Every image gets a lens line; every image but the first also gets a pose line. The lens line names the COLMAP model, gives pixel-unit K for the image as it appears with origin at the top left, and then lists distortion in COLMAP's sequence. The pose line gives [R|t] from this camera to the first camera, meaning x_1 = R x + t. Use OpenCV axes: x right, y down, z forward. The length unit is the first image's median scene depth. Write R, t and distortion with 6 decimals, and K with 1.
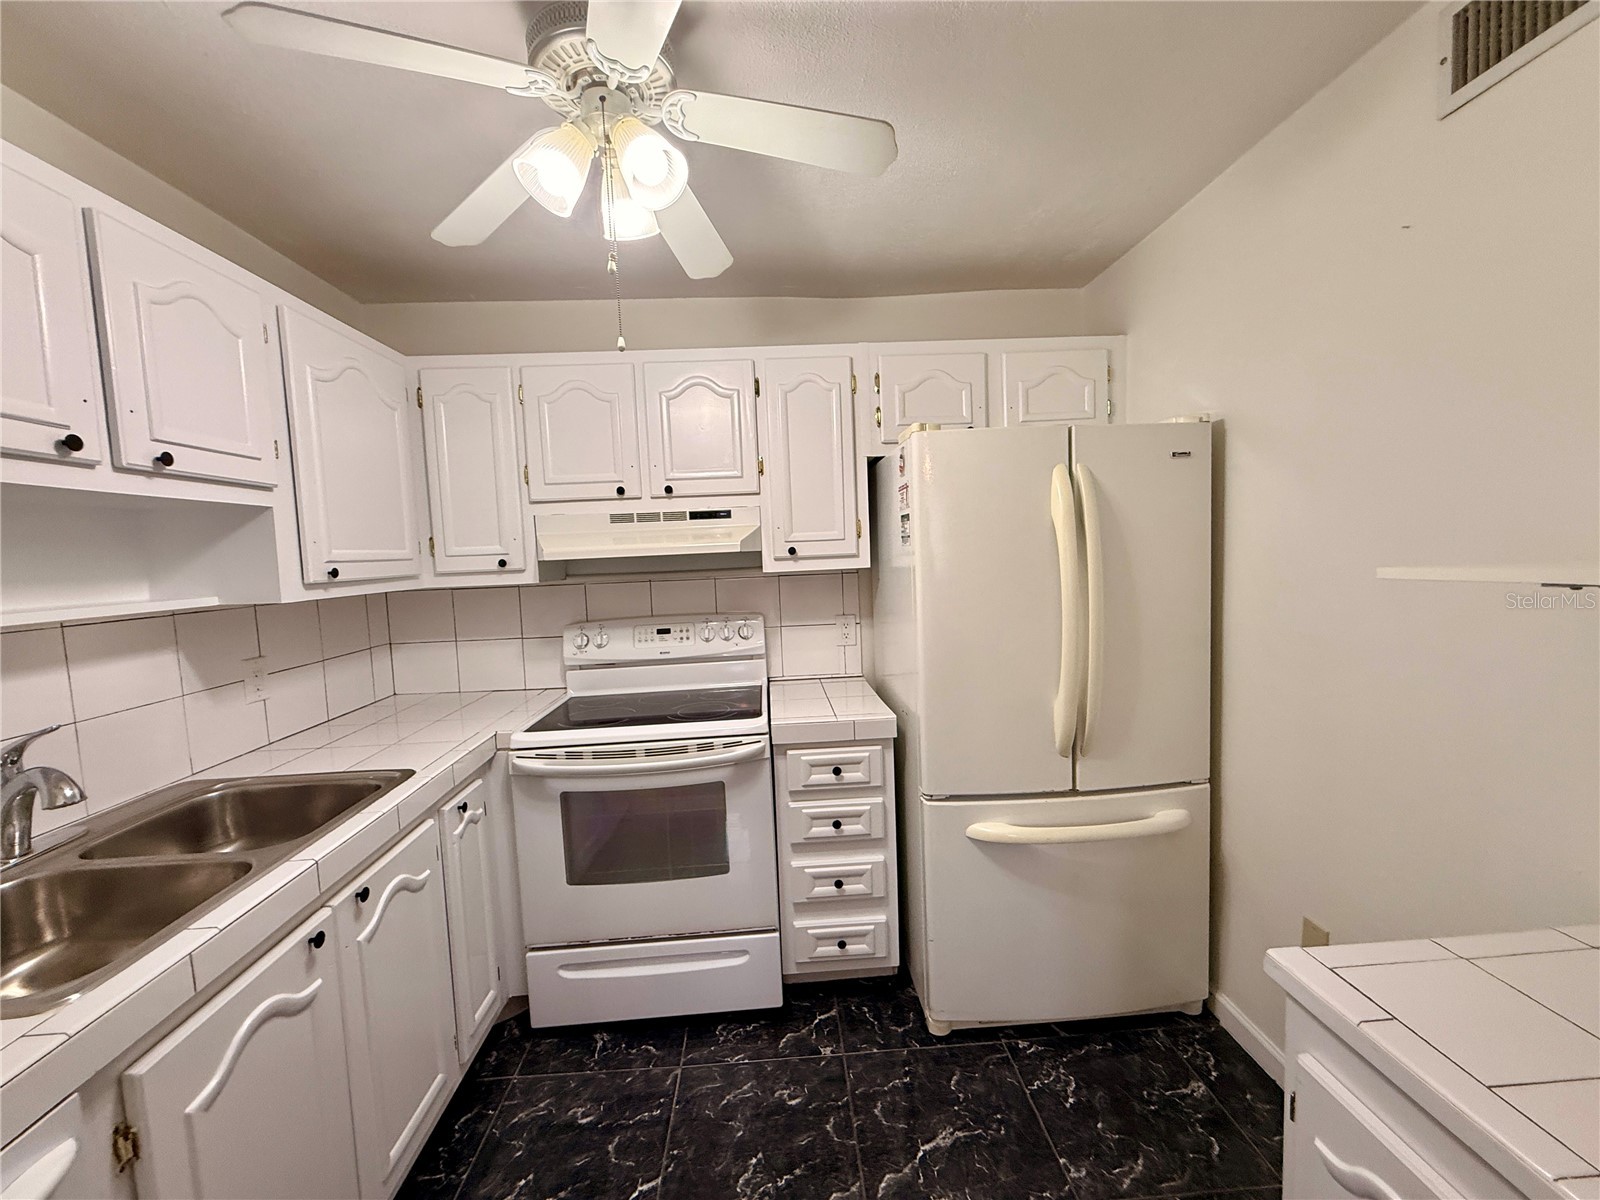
lens RADIAL K [[640.4, 0, 797.6], [0, 640.4, 598.7], [0, 0, 1]] dist [-0.000863, 0.000319]
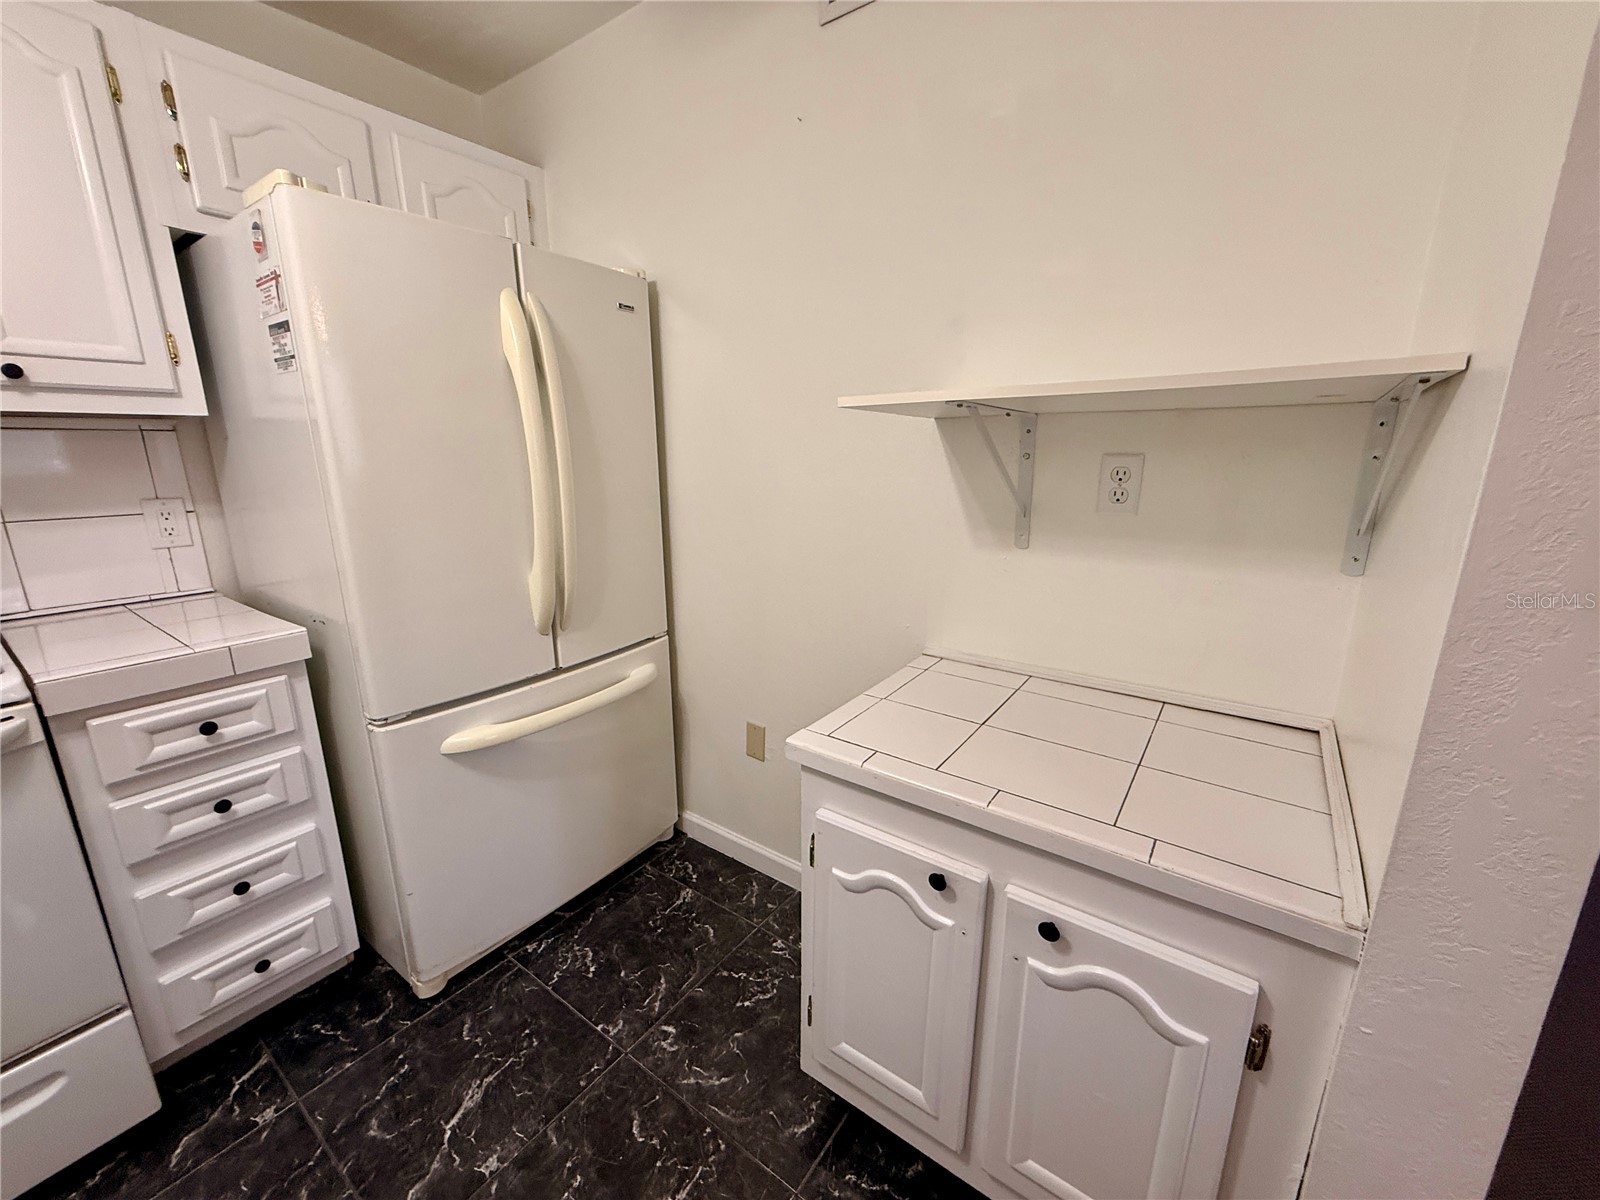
lens RADIAL K [[639.7, 0, 797.8], [0, 639.7, 601.0], [0, 0, 1]] dist [0.000320, -0.000228]
pose [[0.622332, -0.146886, 0.768848, -0.046861], [0.037155, 0.986672, 0.158426, 0.065700], [-0.781871, -0.070027, 0.619494, 0.154378]]
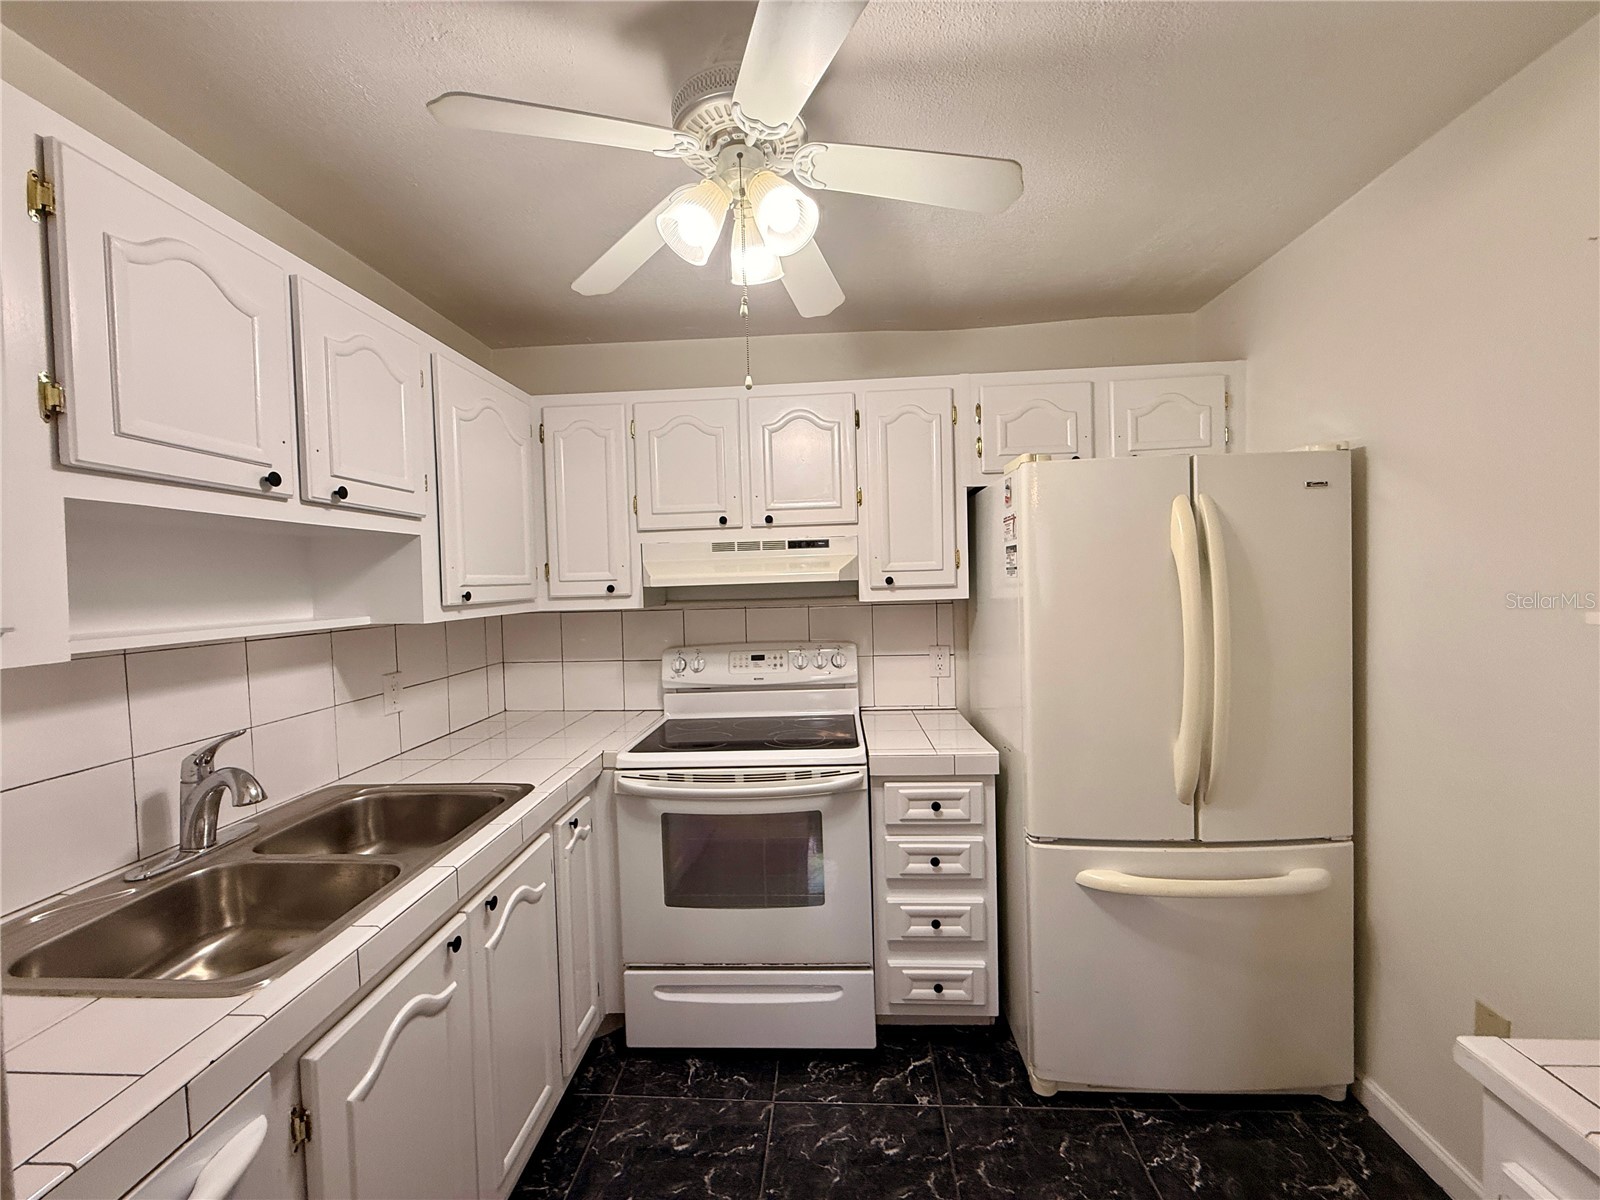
lens RADIAL K [[639.7, 0, 797.3], [0, 639.7, 599.2], [0, 0, 1]] dist [-0.000782, 0.000295]
pose [[0.993759, 0.016441, -0.110333, -0.048280], [-0.020987, 0.998973, -0.040161, -0.003329], [0.109559, 0.042226, 0.993083, -0.006644]]
